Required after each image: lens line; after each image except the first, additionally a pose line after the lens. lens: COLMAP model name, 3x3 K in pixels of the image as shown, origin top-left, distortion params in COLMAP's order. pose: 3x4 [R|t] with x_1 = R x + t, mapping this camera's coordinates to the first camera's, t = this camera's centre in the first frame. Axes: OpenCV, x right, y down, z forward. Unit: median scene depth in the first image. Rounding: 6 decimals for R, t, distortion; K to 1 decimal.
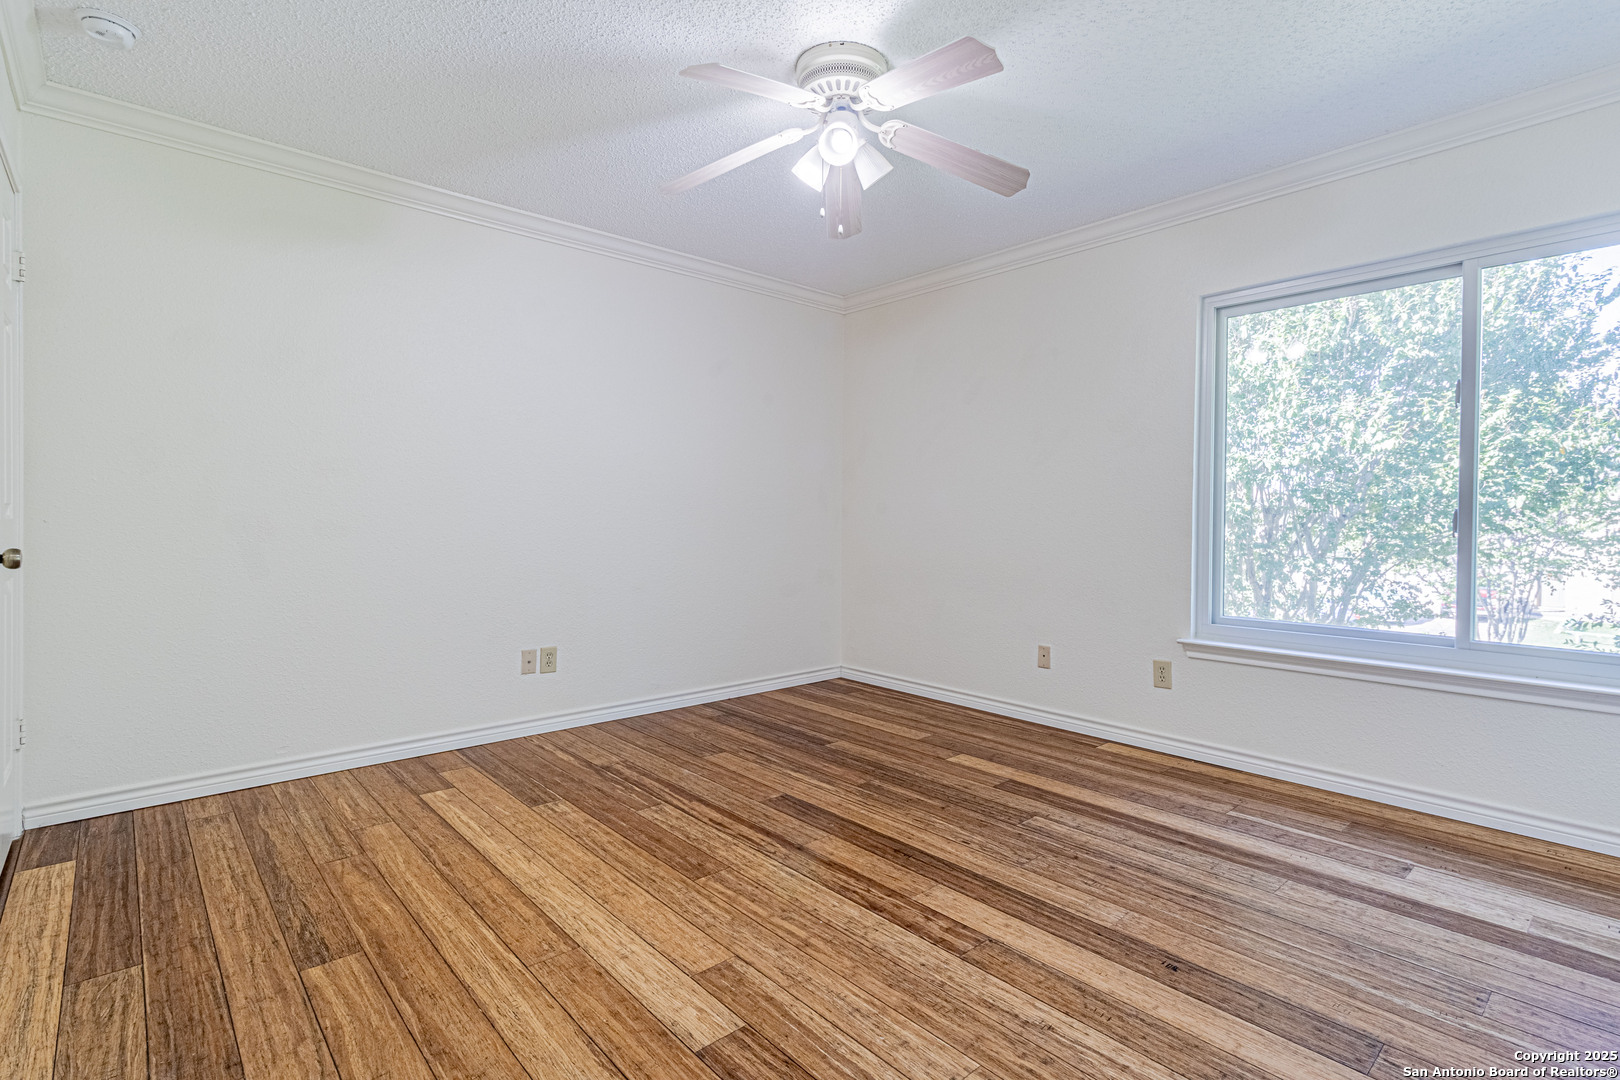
lens RADIAL K [[759.8, 0, 803.7], [0, 759.8, 527.4], [0, 0, 1]] dist [0.002408, 0.000067]
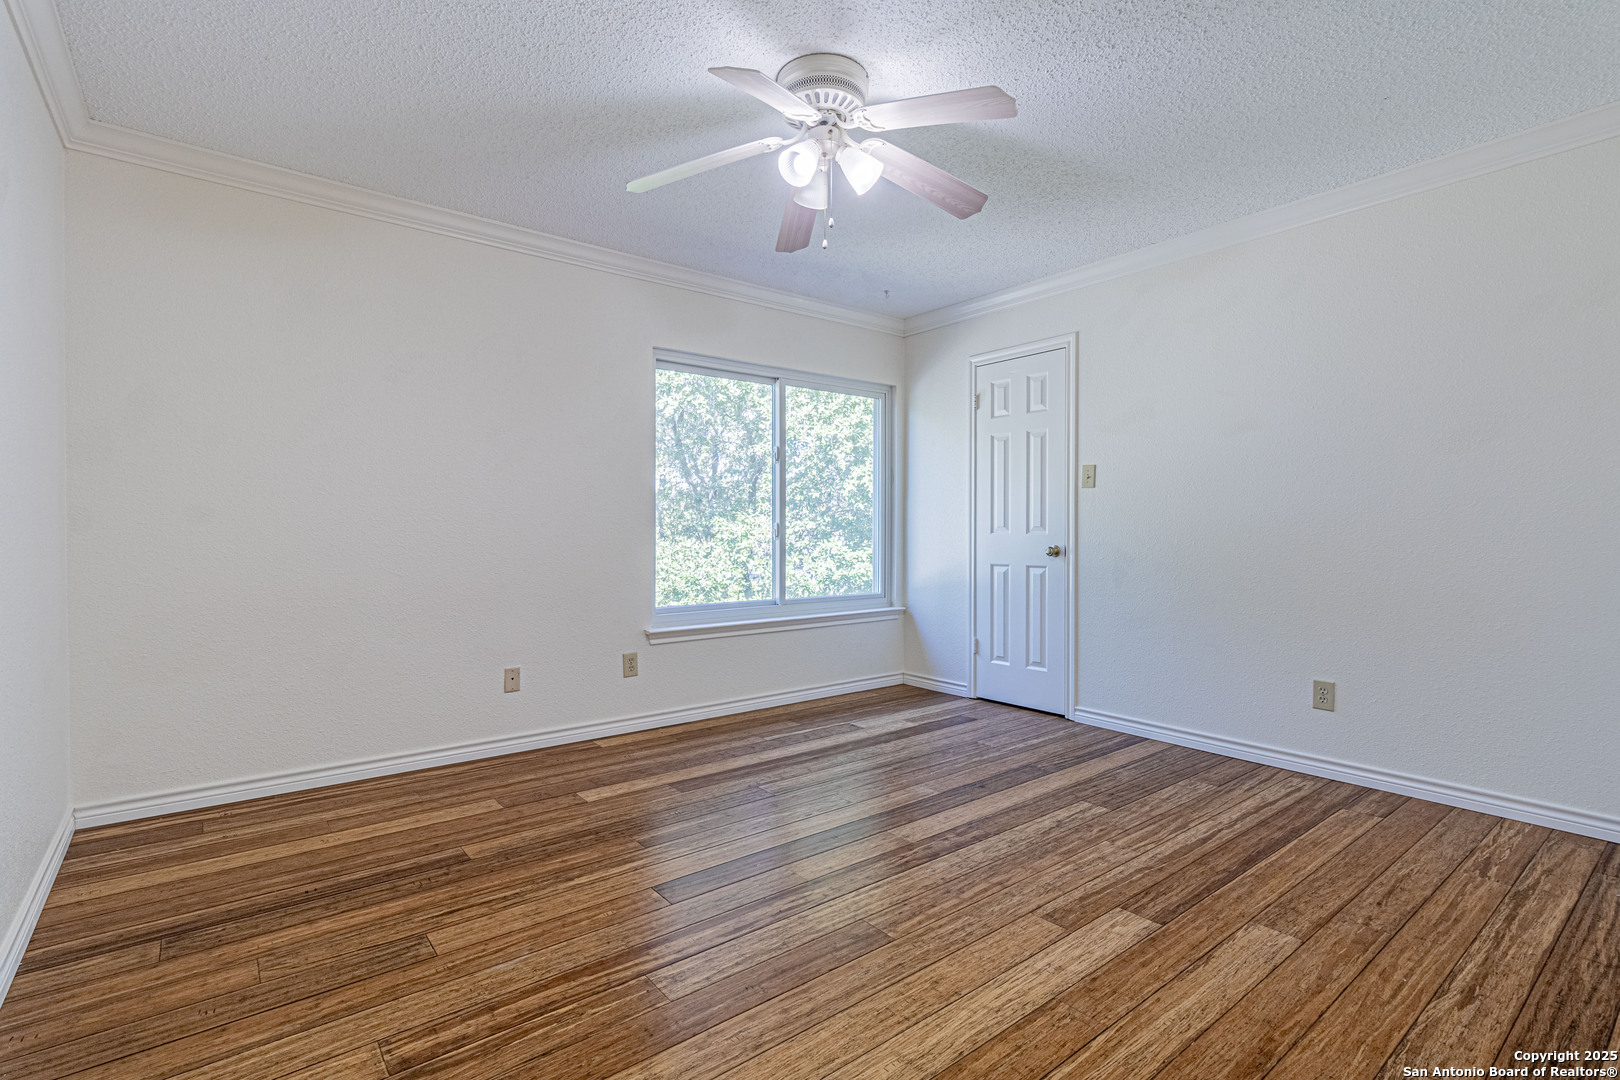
lens RADIAL K [[759.8, 0, 803.7], [0, 759.8, 527.4], [0, 0, 1]] dist [0.002408, 0.000067]
pose [[0.064521, -0.004886, 0.997904, -0.773210], [0.012577, 0.999913, 0.004082, -0.019196], [-0.997837, 0.012287, 0.064577, 0.773660]]
